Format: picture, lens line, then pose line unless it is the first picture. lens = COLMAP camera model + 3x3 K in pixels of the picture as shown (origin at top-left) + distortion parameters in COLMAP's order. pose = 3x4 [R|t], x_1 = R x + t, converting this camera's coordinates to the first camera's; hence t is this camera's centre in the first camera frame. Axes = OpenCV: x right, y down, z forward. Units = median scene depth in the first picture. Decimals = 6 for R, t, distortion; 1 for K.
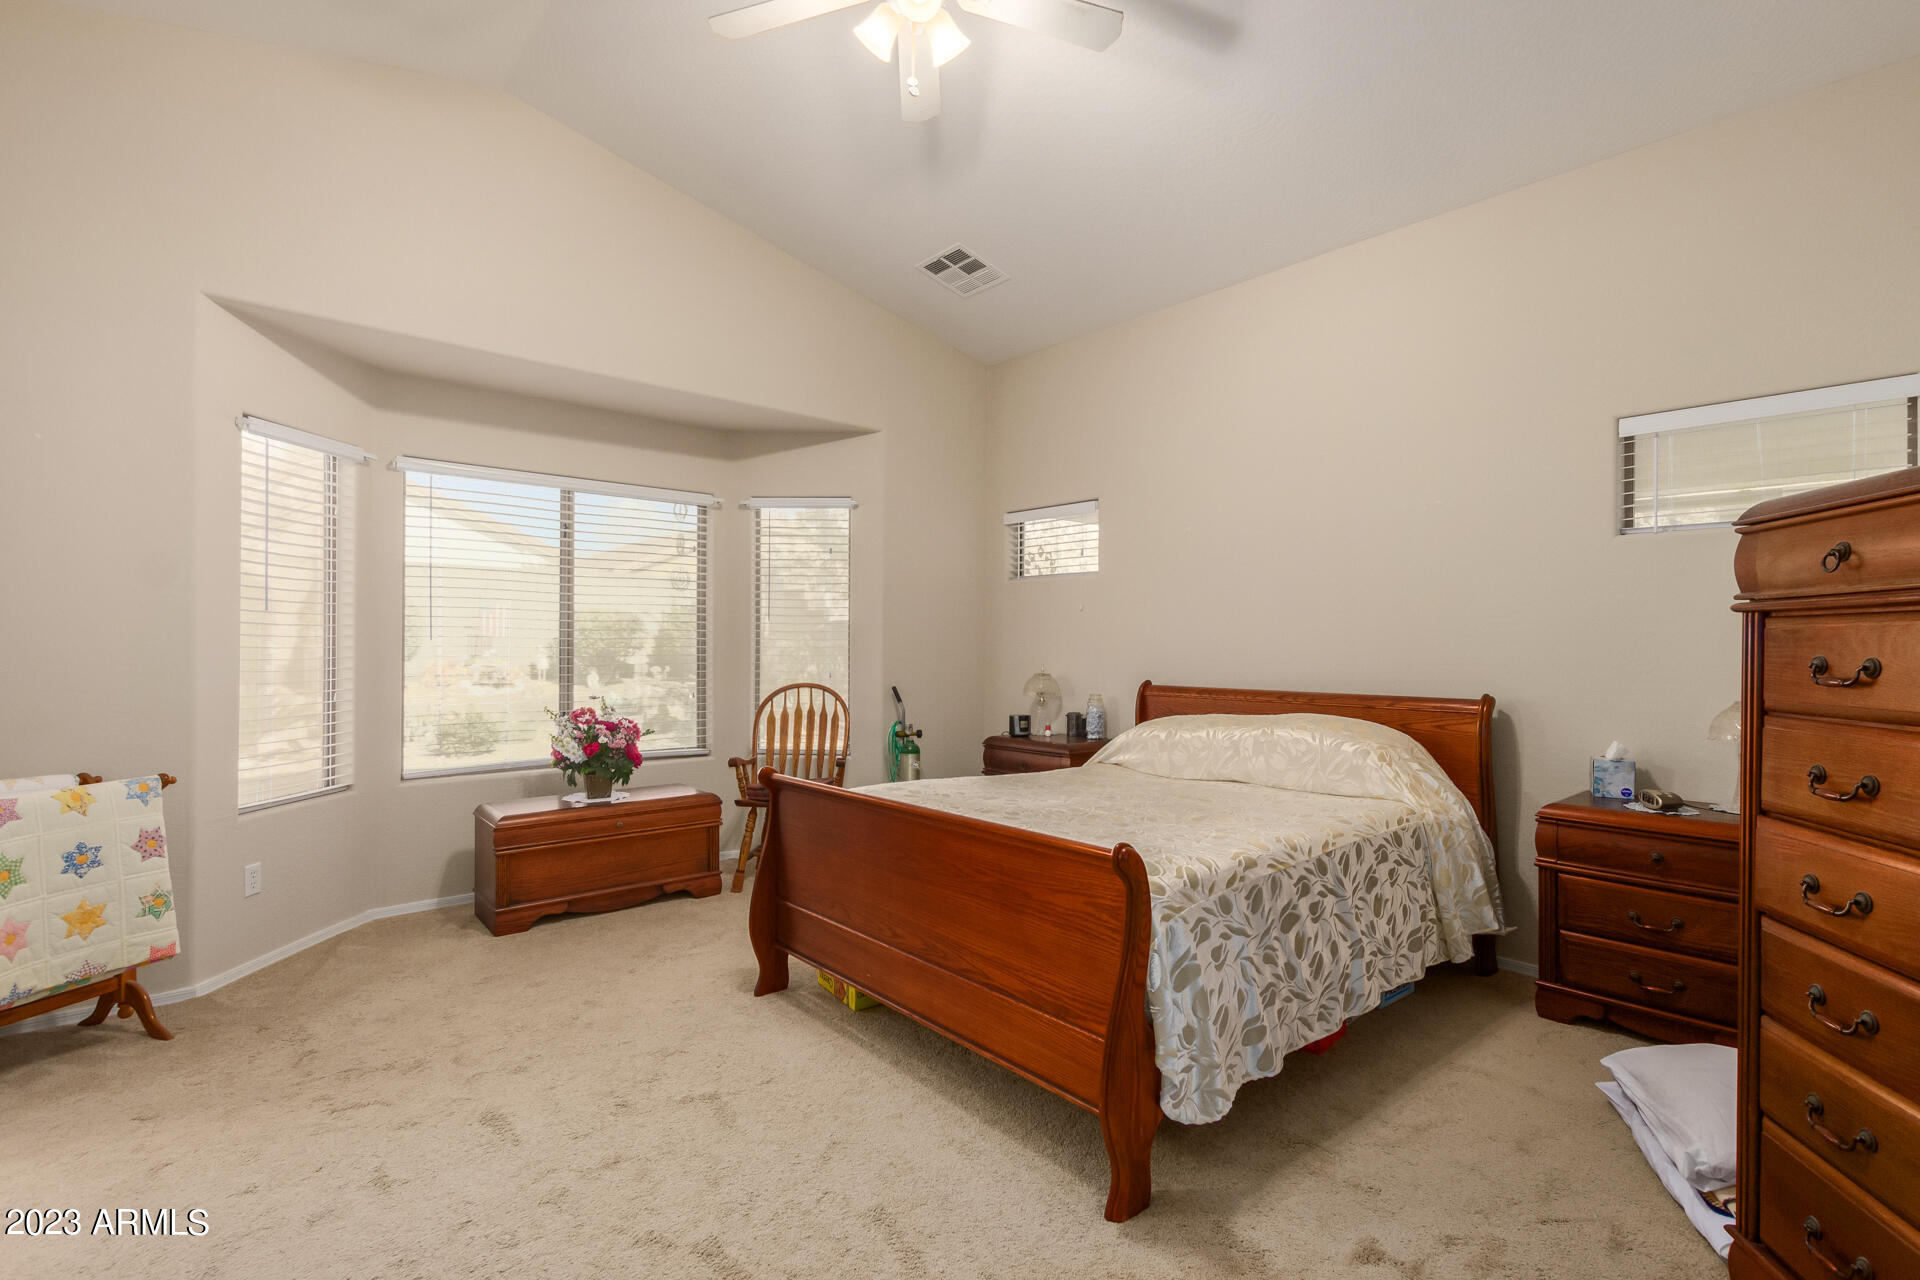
lens RADIAL K [[883.3, 0, 968.6], [0, 883.3, 643.0], [0, 0, 1]] dist [0.017224, -0.007962]
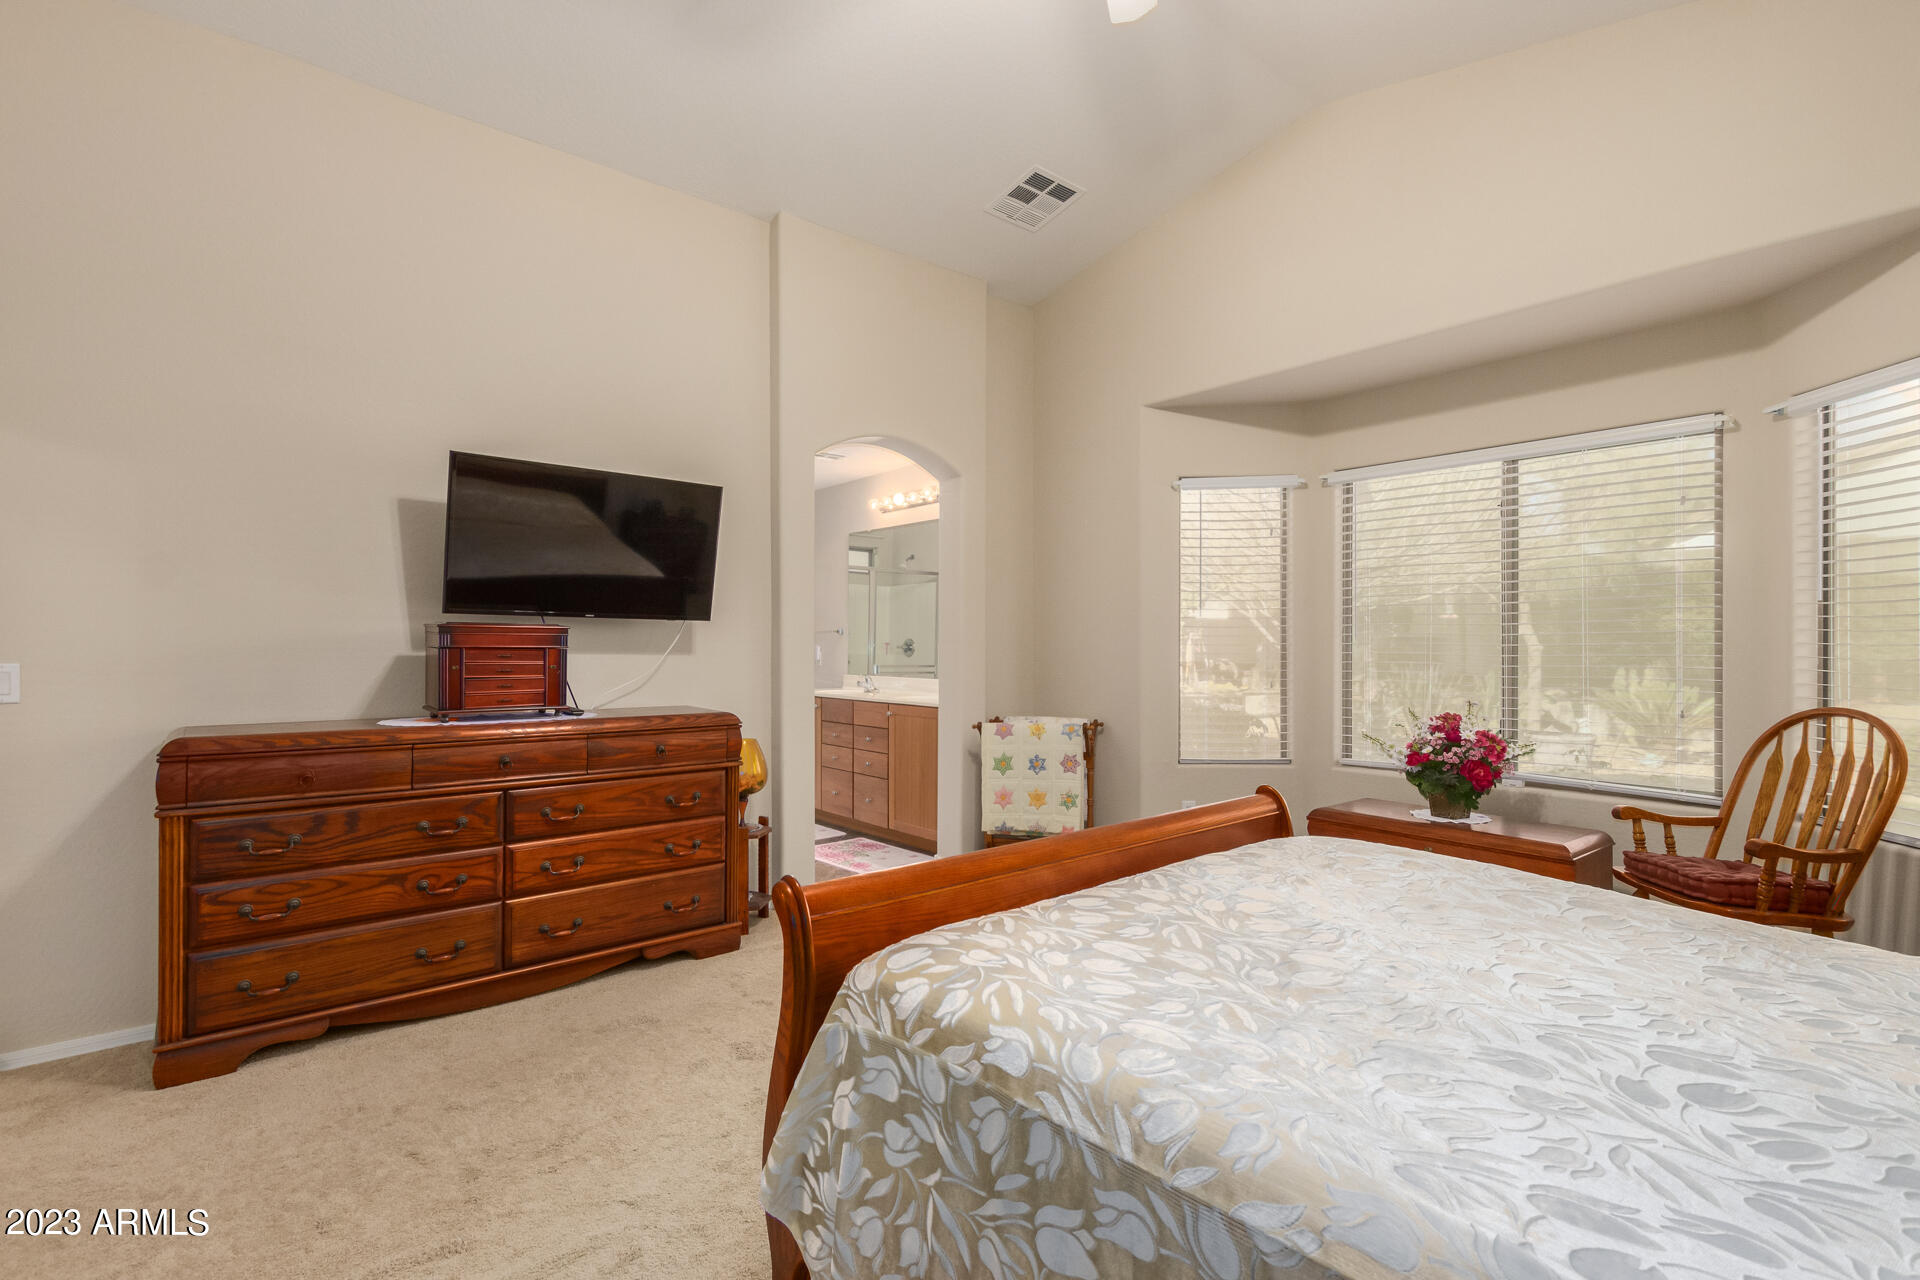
lens RADIAL K [[883.3, 0, 968.6], [0, 883.3, 643.0], [0, 0, 1]] dist [0.017224, -0.007962]
pose [[-0.014167, -0.001034, -0.999899, 0.484063], [0.004857, 0.999988, -0.001102, 0.002920], [0.999888, -0.004872, -0.014162, 0.570453]]
